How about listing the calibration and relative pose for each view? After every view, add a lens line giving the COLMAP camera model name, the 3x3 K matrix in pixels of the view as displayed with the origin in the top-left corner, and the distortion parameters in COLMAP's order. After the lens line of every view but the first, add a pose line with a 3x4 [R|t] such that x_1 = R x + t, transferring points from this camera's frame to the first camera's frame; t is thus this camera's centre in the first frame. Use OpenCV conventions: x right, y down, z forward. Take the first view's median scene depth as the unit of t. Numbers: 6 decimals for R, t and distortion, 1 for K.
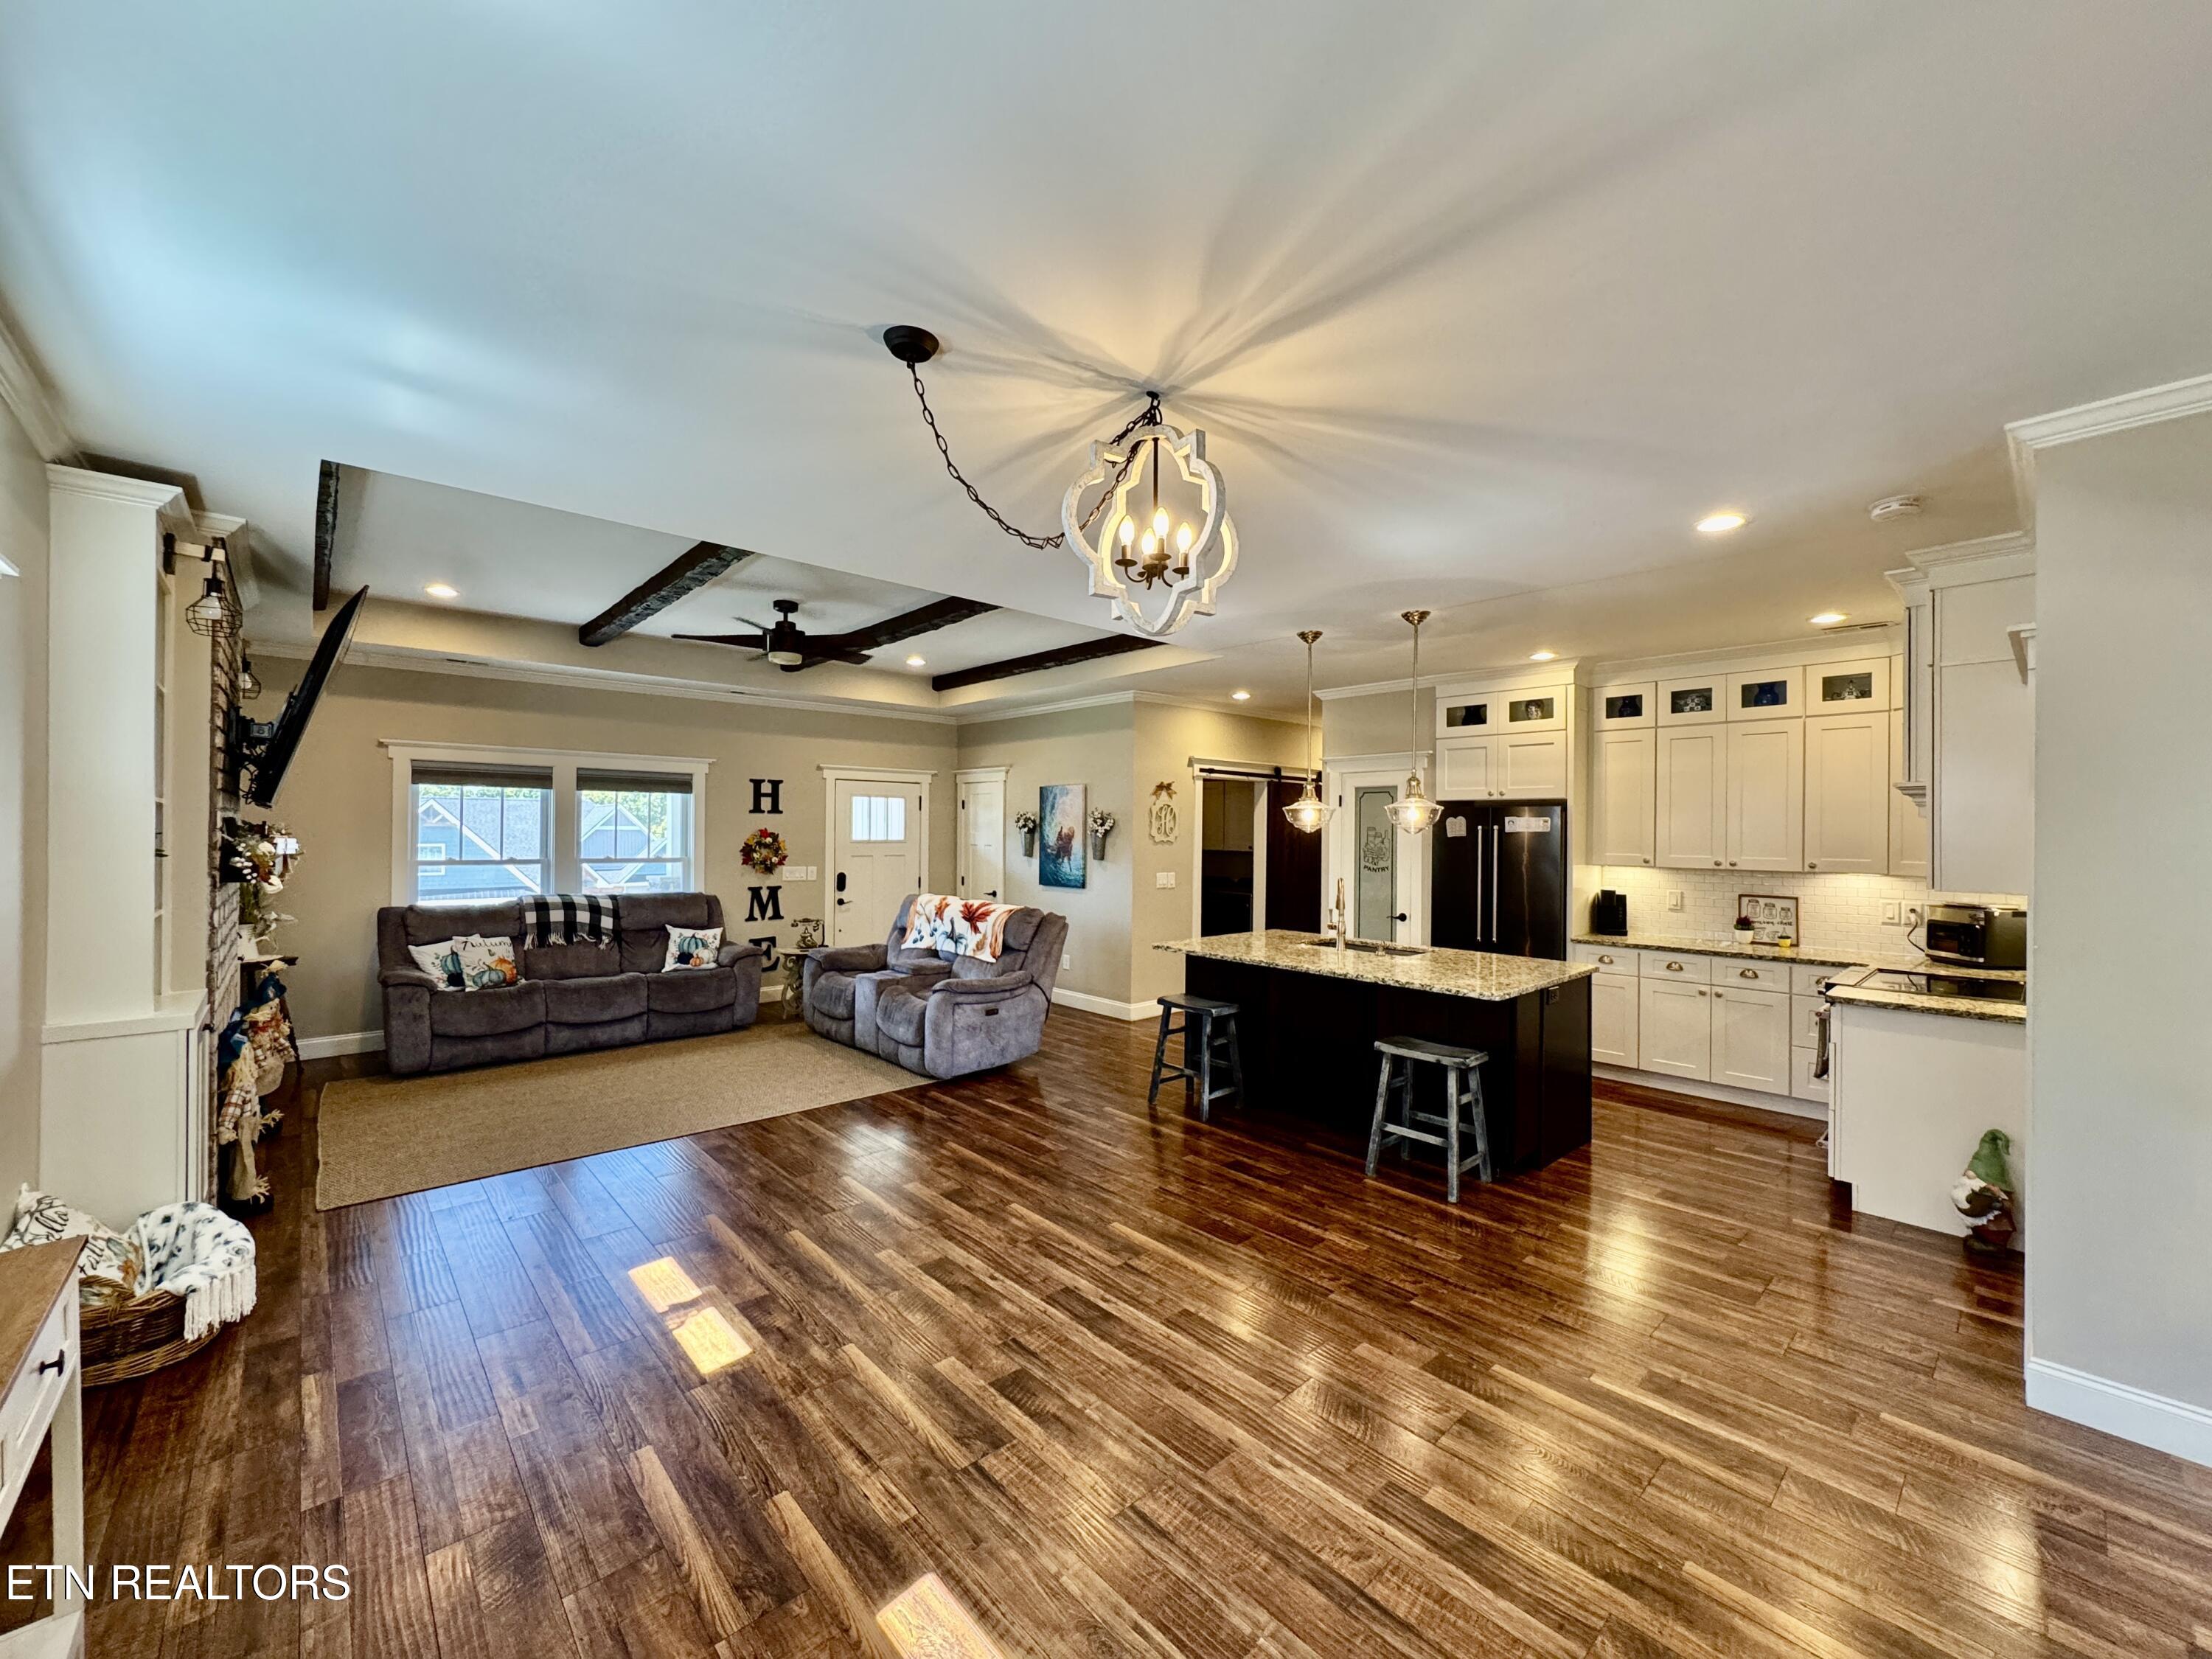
lens RADIAL K [[889.4, 0, 1114.9], [0, 889.4, 830.1], [0, 0, 1]] dist [0.002184, -0.001380]
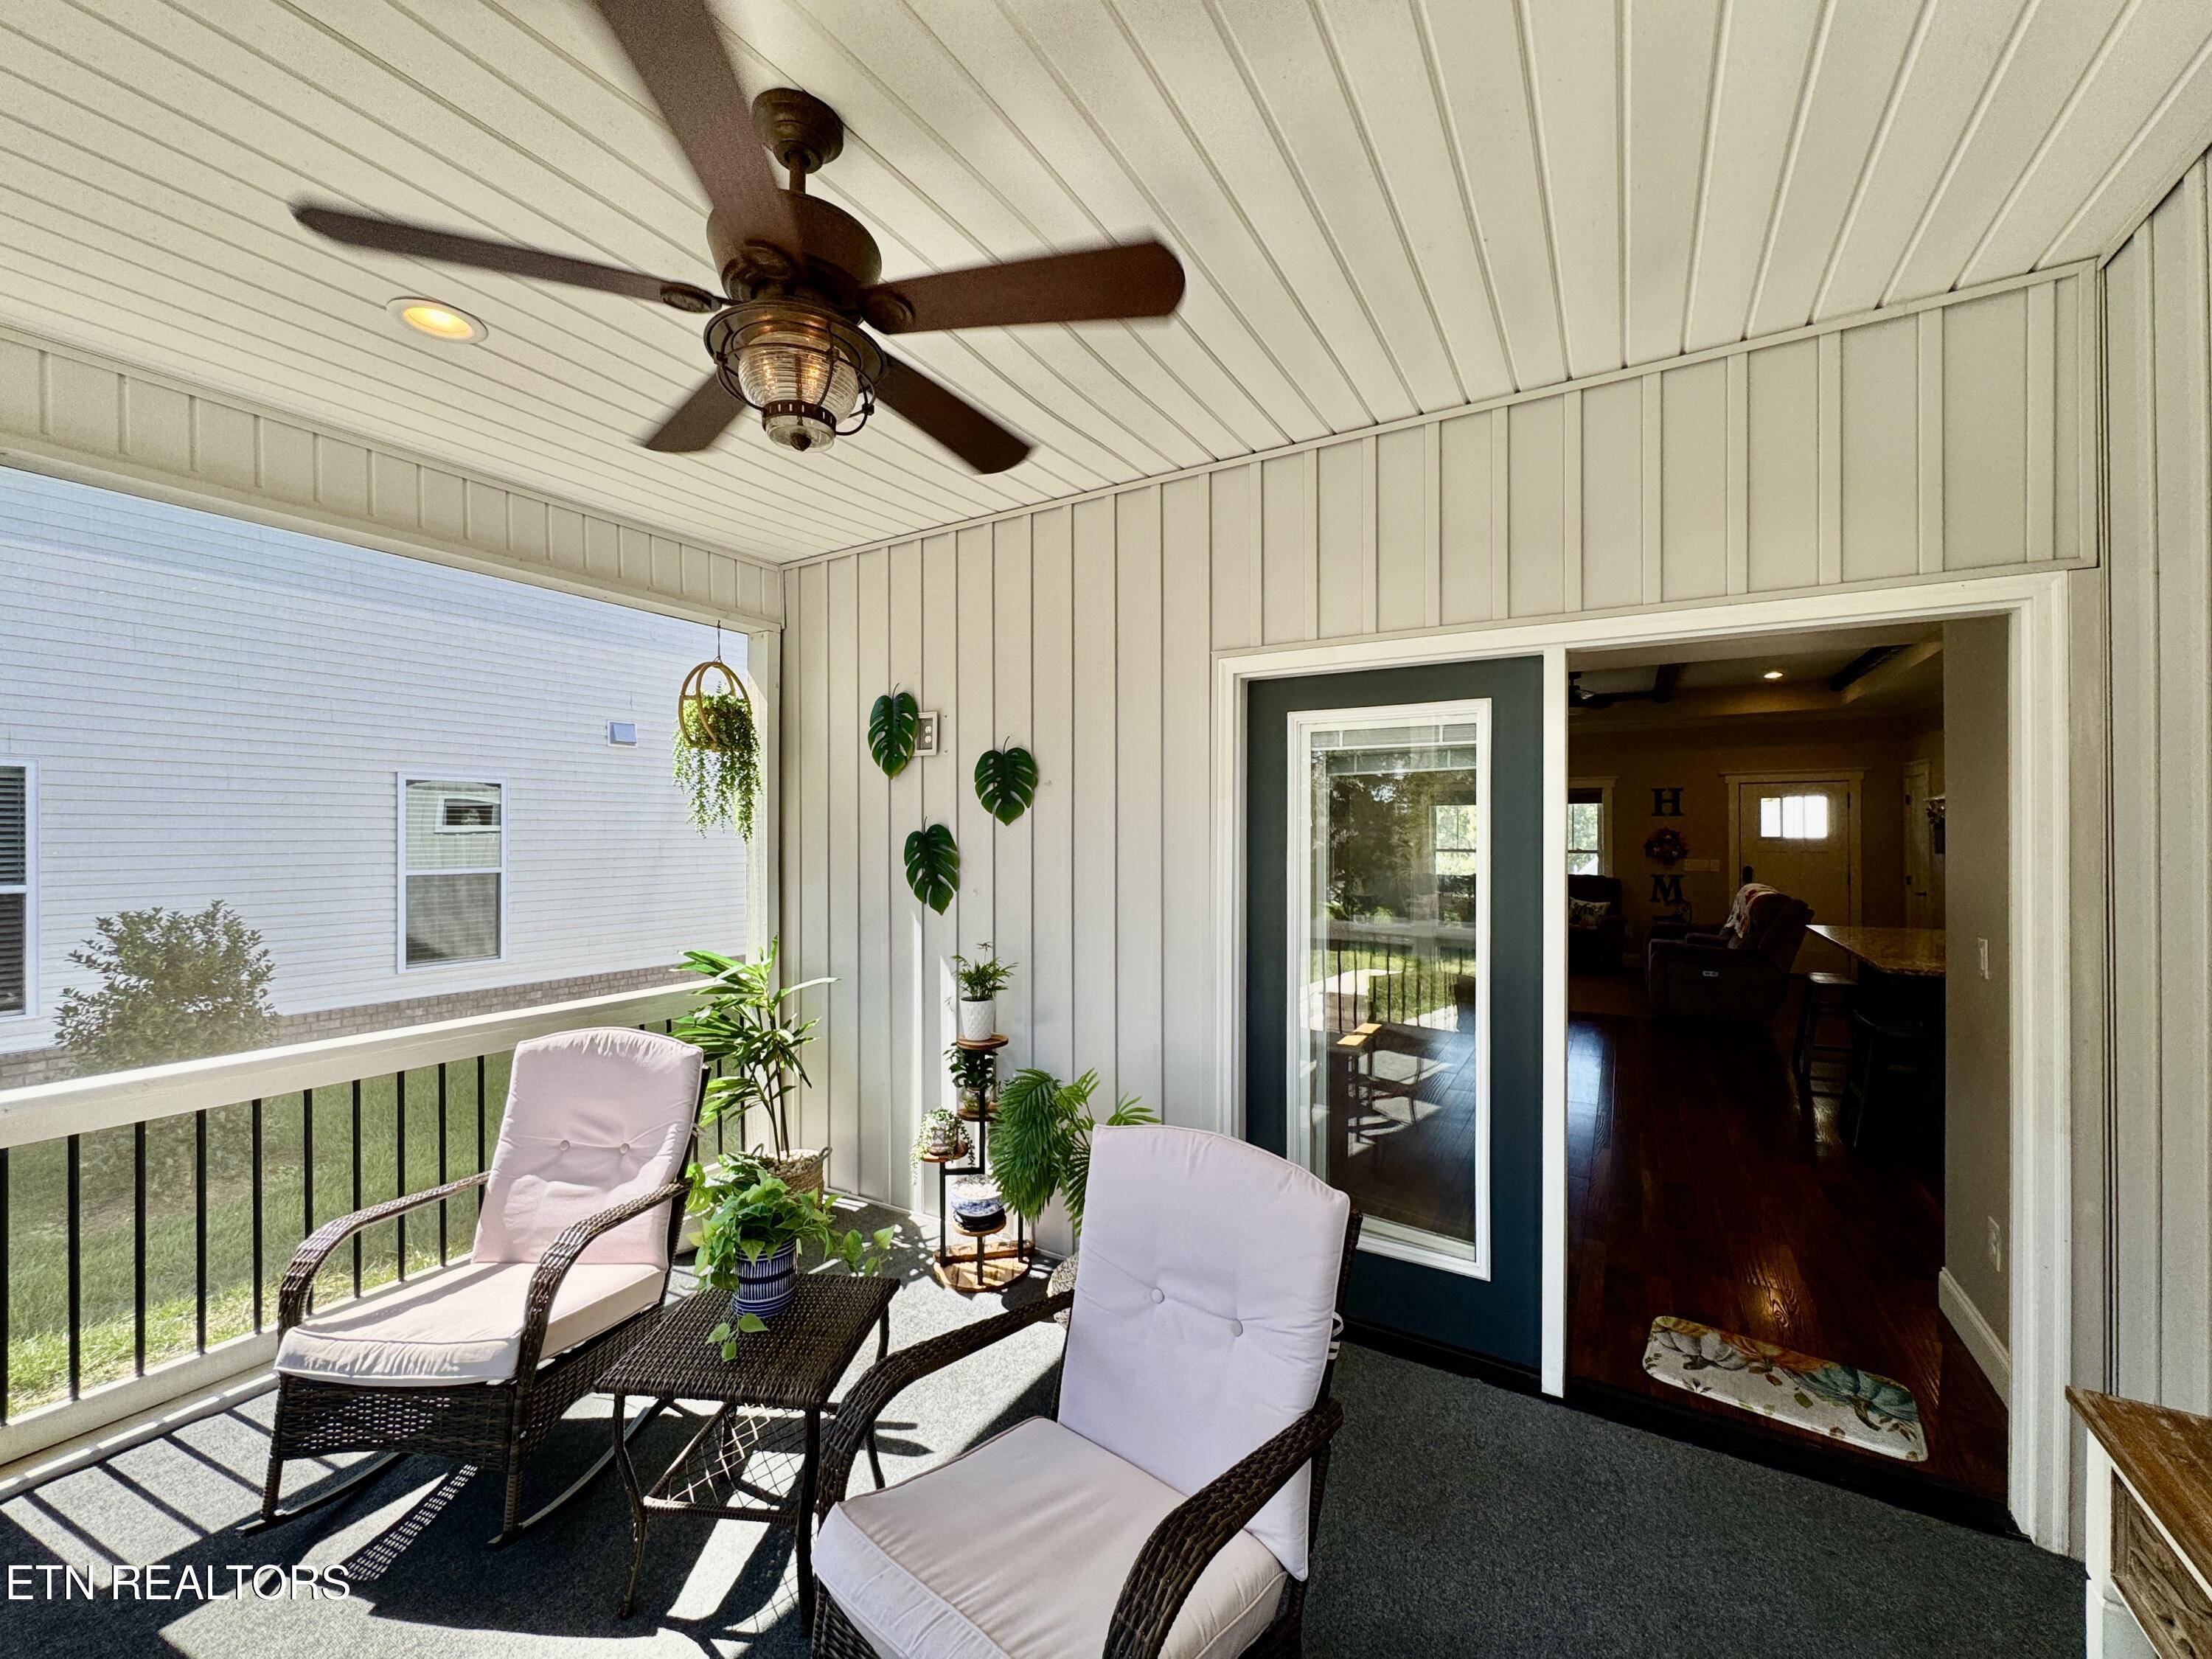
lens RADIAL K [[889.4, 0, 1111.4], [0, 889.4, 823.1], [0, 0, 1]] dist [0.002184, -0.001380]
pose [[0.286224, -0.016875, -0.958014, 0.755765], [0.006795, 0.999856, -0.015582, 0.007028], [0.958139, -0.002050, 0.286298, -0.129346]]
